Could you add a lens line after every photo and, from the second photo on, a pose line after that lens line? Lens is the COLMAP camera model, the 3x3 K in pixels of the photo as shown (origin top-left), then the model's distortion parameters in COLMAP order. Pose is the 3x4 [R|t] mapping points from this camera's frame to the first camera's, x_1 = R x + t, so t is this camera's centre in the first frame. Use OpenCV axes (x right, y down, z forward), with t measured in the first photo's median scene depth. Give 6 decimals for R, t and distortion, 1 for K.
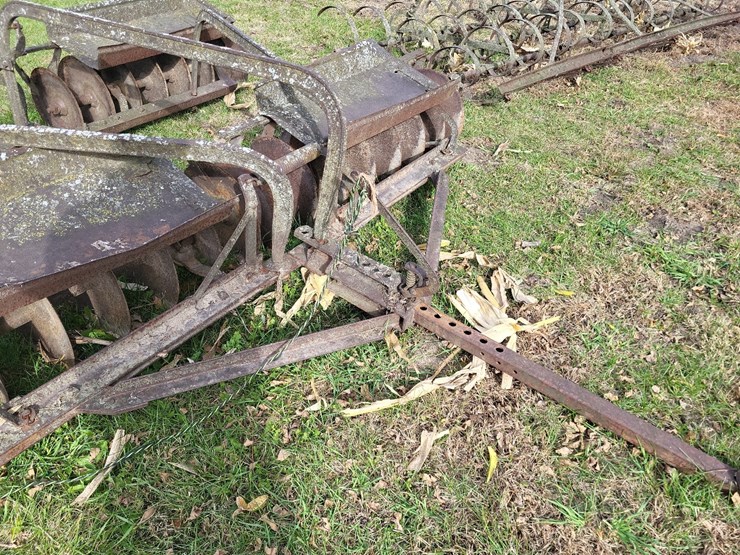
lens RADIAL K [[564.9, 0, 360.4], [0, 564.9, 267.8], [0, 0, 1]] dist [0.037930, -0.004321]
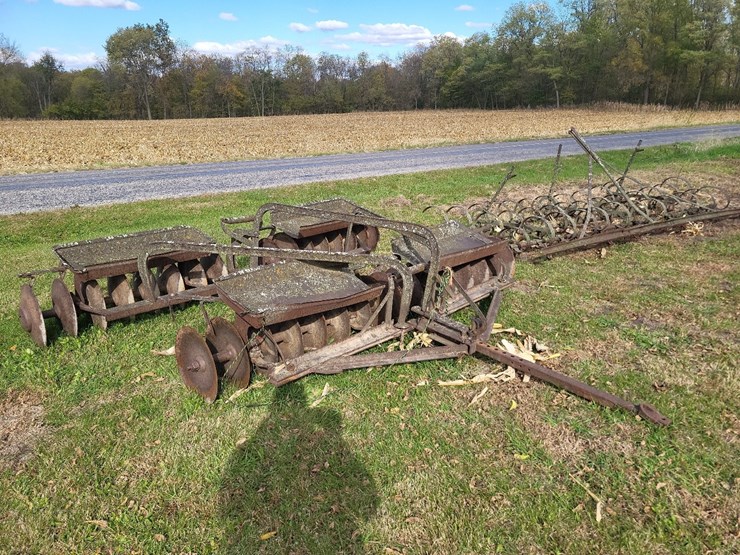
lens RADIAL K [[564.9, 0, 360.4], [0, 564.9, 267.8], [0, 0, 1]] dist [0.037930, -0.004321]
pose [[0.986200, 0.005768, -0.165457, 0.022949], [-0.060972, 0.941804, -0.330587, 0.406733], [0.153921, 0.336114, 0.929159, -0.745576]]
